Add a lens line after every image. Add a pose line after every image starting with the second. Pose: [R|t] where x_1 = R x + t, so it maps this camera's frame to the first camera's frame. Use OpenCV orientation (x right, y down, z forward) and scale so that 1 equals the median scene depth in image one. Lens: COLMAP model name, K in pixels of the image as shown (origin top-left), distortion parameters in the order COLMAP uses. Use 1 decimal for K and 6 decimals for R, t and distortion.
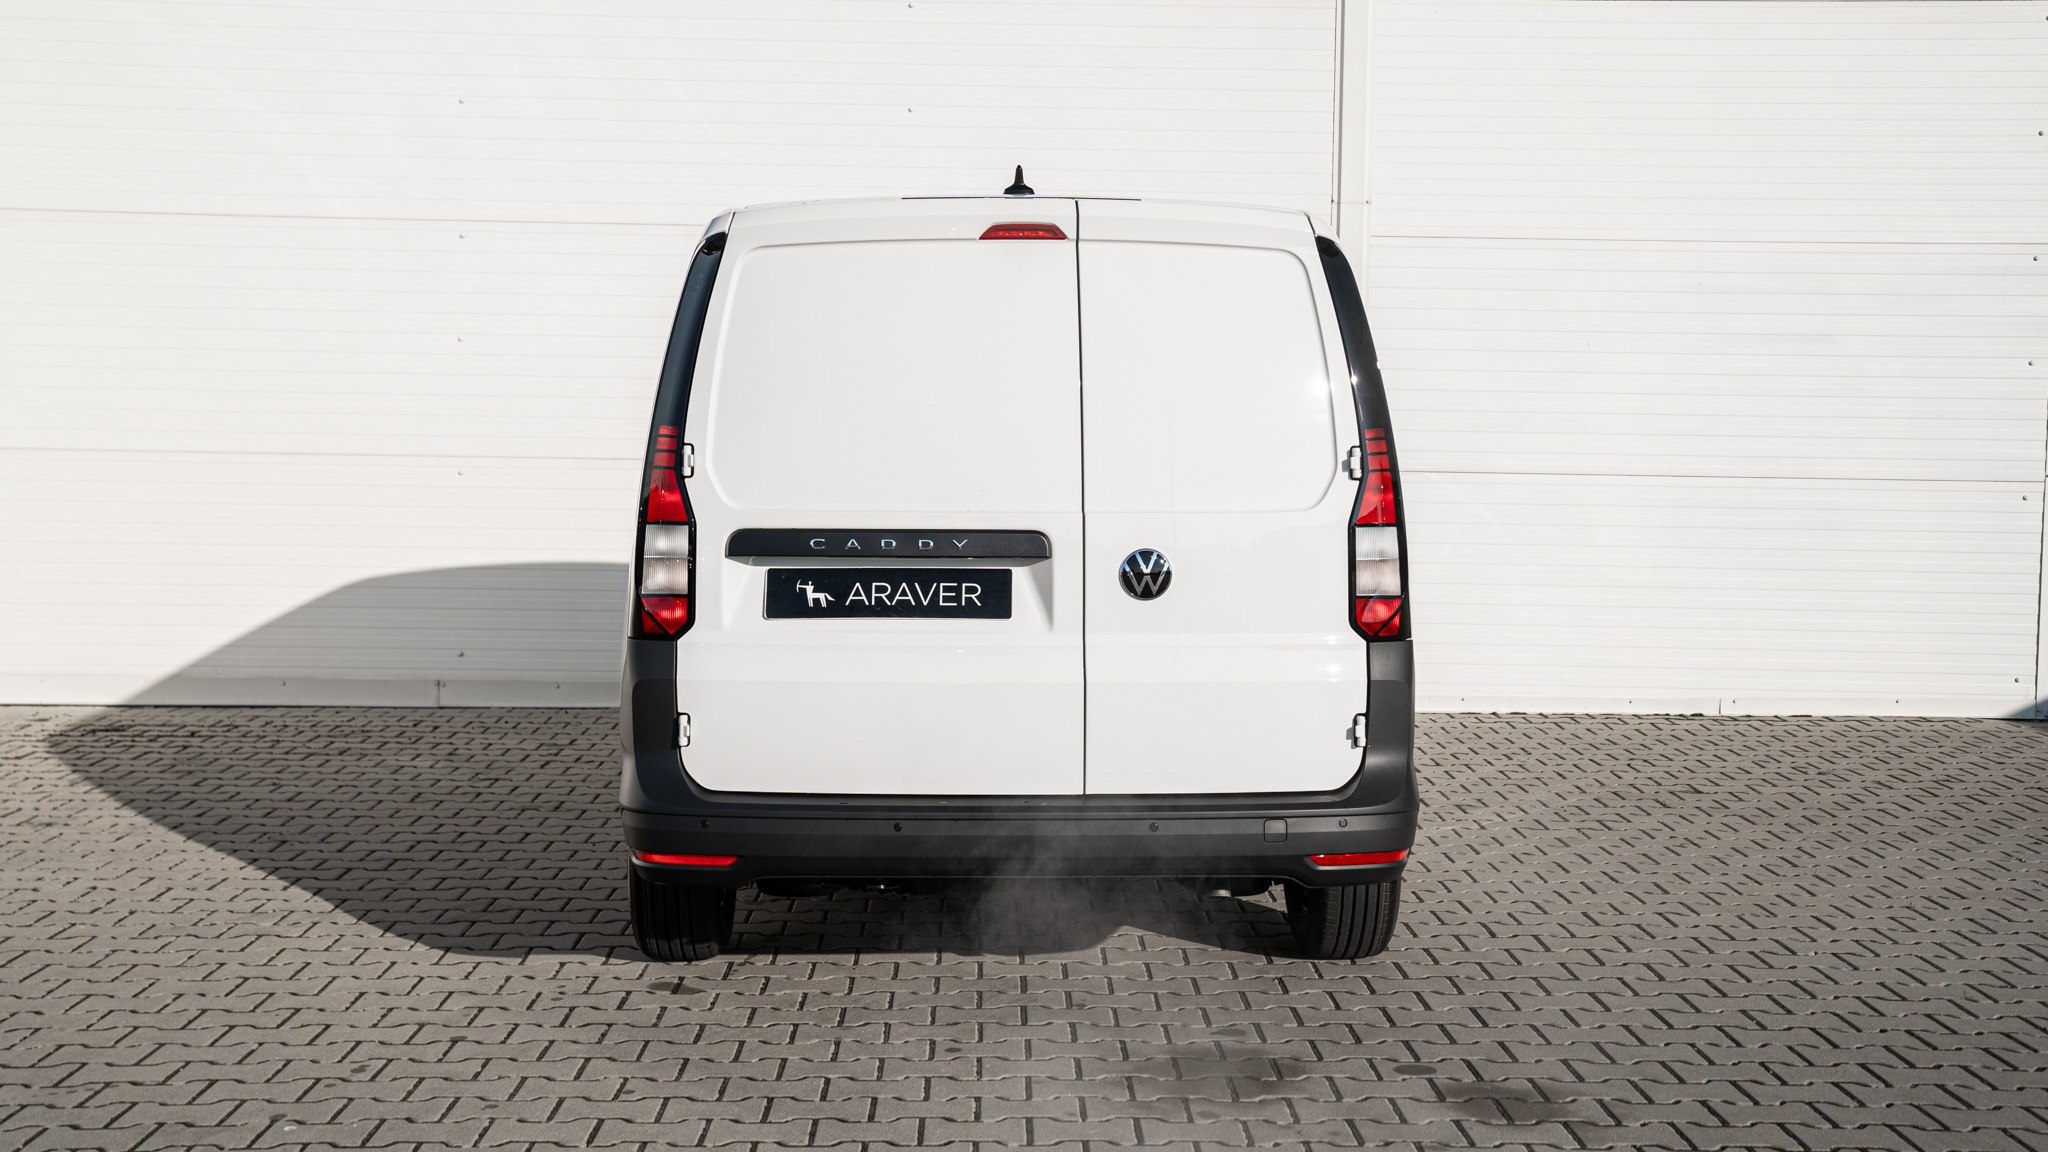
lens RADIAL K [[2656.8, 0, 1035.4], [0, 2656.8, 479.1], [0, 0, 1]] dist [0.140561, 0.000000]
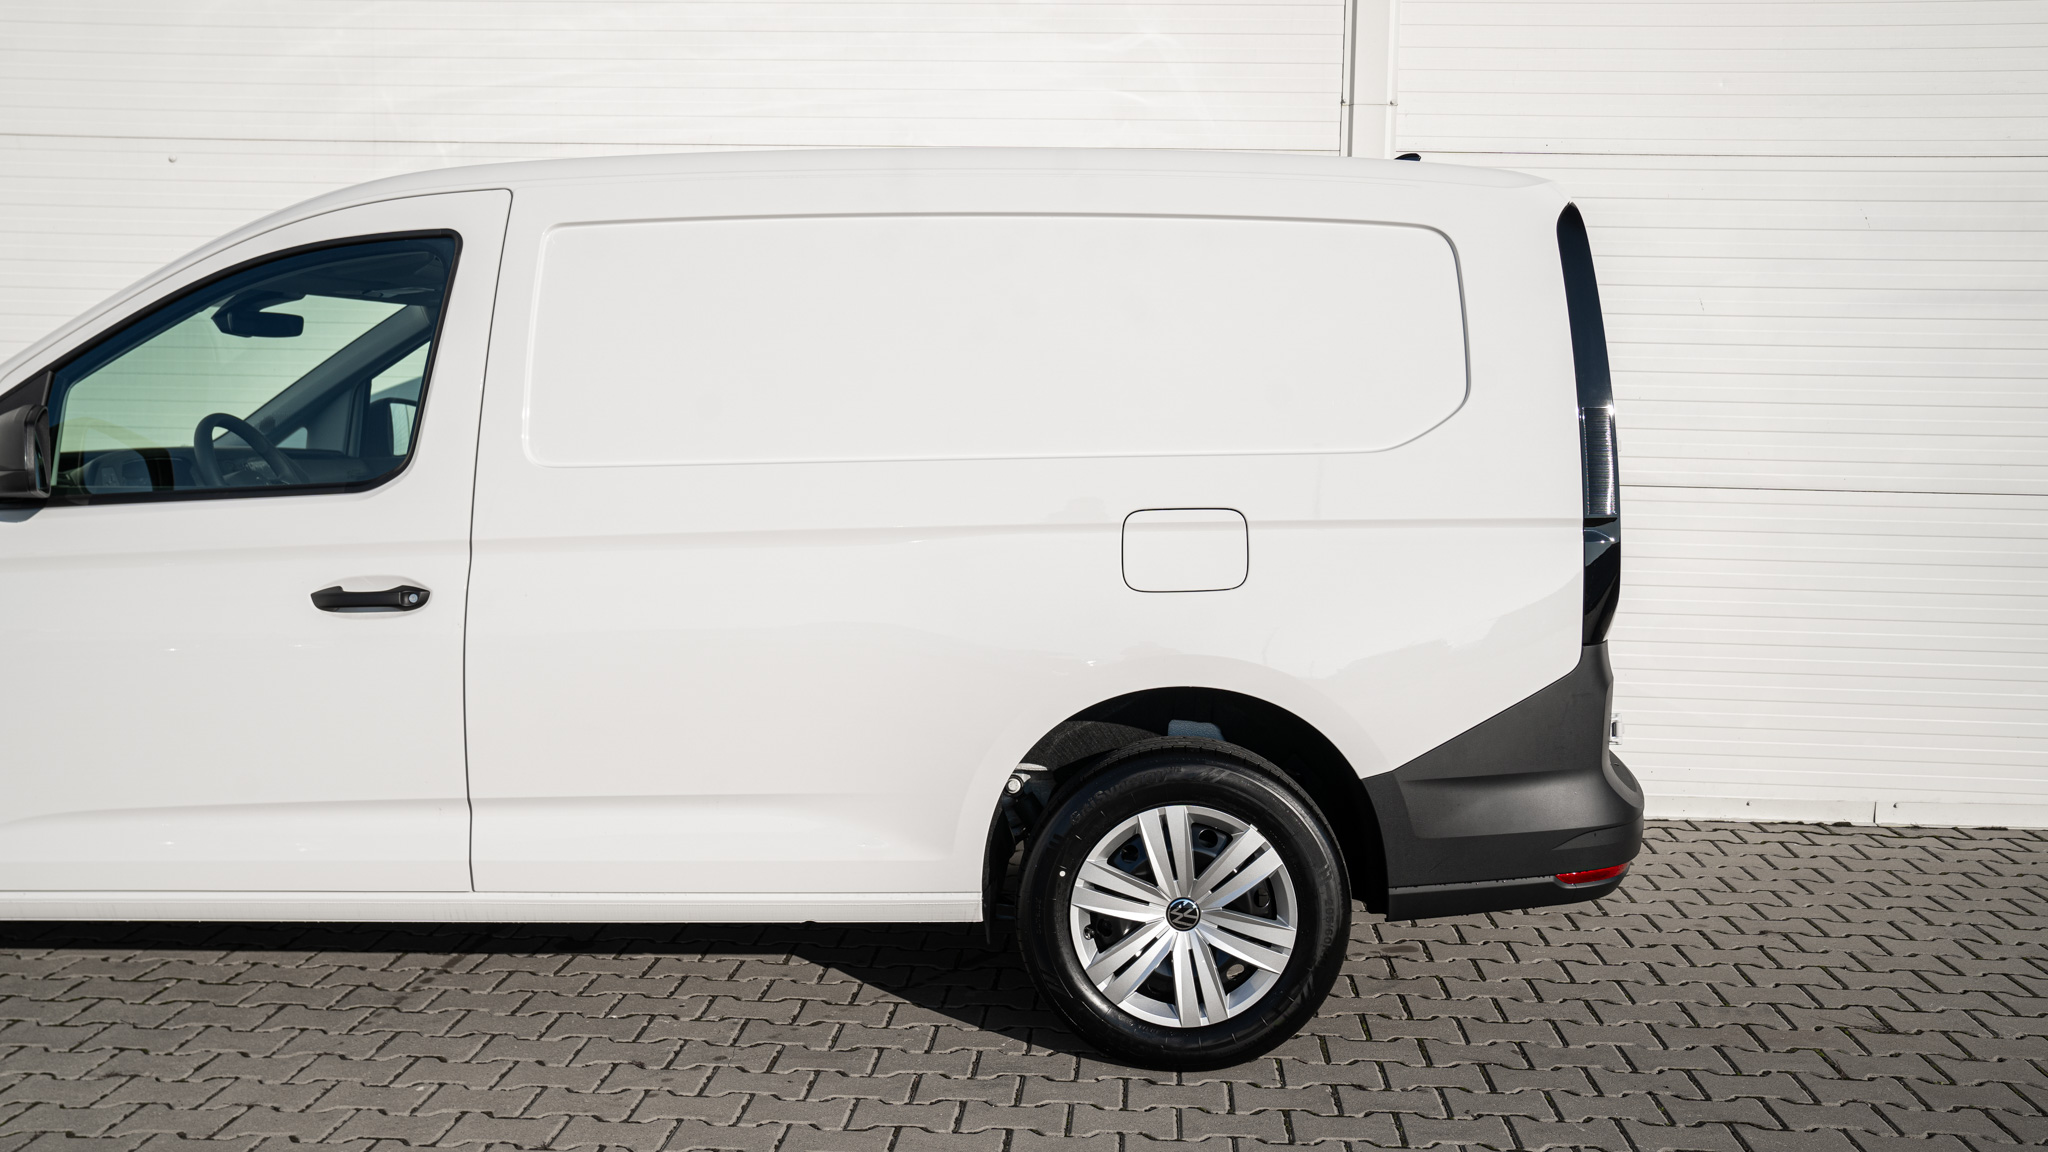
lens RADIAL K [[2086.6, 0, 1009.6], [0, 2086.6, 579.7], [0, 0, 1]] dist [0.026778, 0.000000]
pose [[0.996438, 0.010025, -0.083732, 0.098569], [-0.004674, 0.997947, 0.063867, -0.016807], [0.084201, -0.063248, 0.994439, 0.594934]]
